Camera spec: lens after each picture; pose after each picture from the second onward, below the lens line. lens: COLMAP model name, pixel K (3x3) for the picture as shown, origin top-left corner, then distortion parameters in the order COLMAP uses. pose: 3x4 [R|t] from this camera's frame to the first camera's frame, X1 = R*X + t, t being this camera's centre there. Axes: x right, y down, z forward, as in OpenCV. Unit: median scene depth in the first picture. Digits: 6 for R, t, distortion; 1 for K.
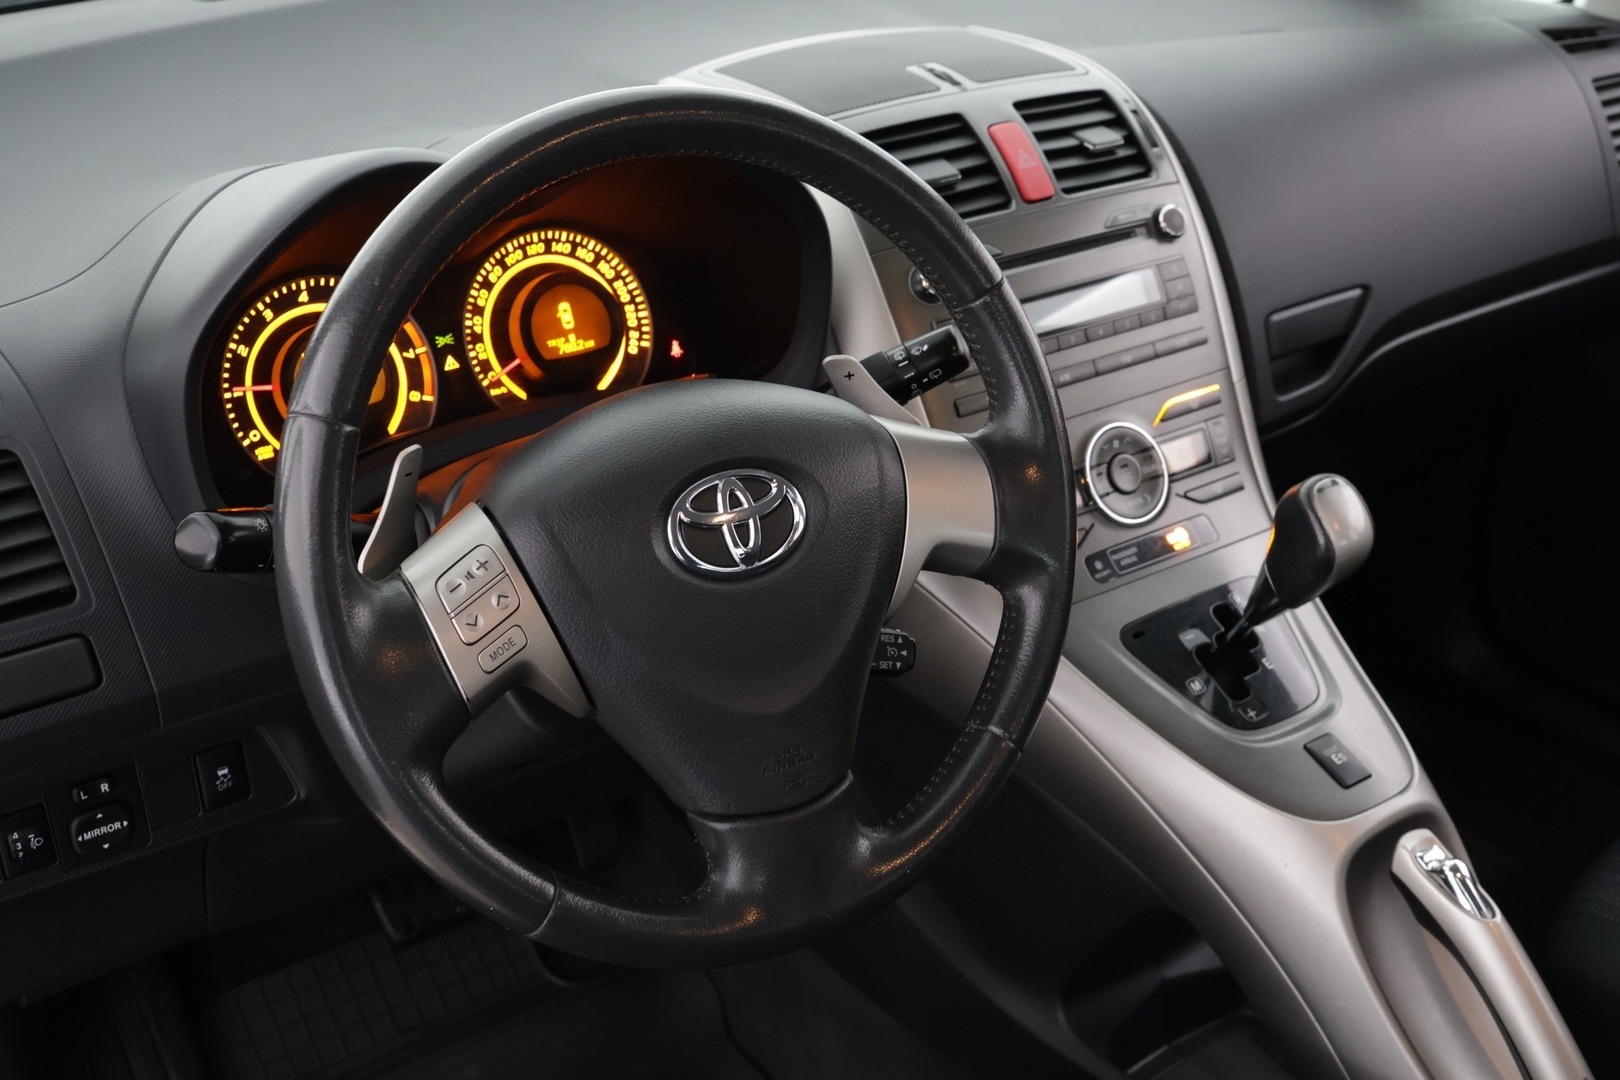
lens RADIAL K [[1873.6, 0, 827.7], [0, 1873.6, 505.2], [0, 0, 1]] dist [-0.013346, 0.000000]
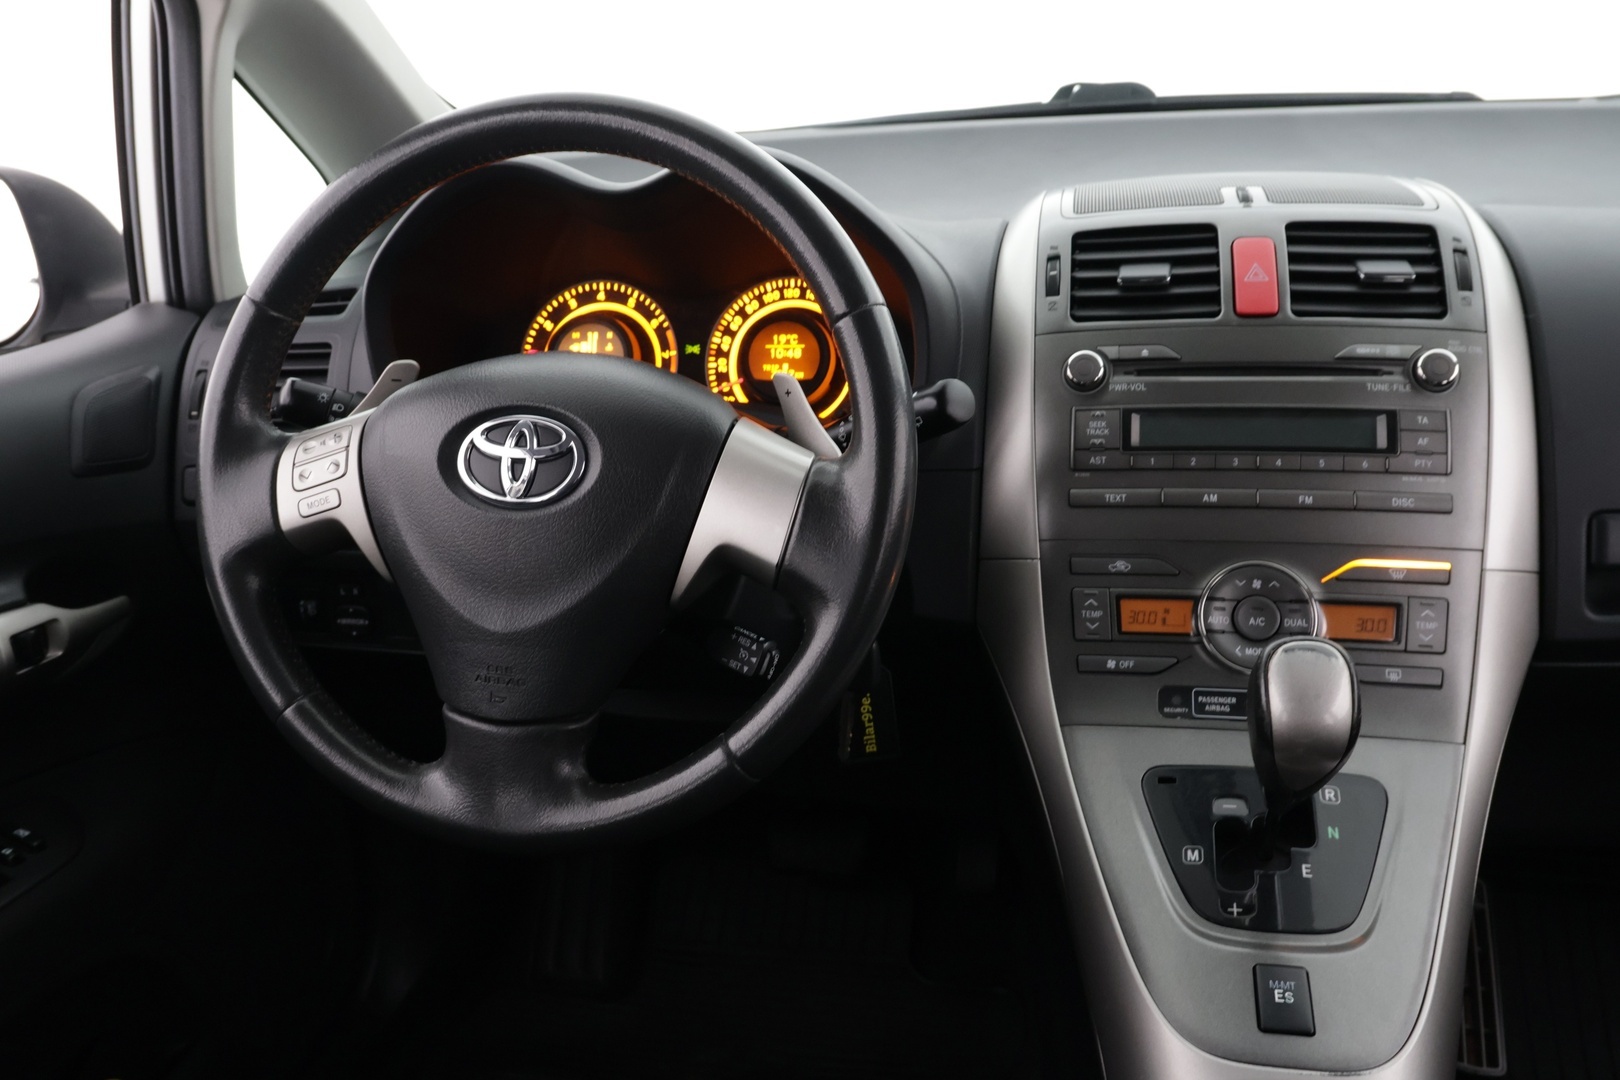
lens RADIAL K [[1377.4, 0, 796.8], [0, 1377.4, 527.3], [0, 0, 1]] dist [-0.035866, 0.046545]
pose [[0.681479, 0.212973, -0.700164, 0.501925], [-0.279446, 0.959953, 0.020007, -0.011423], [0.676385, 0.182023, 0.713702, 0.404516]]
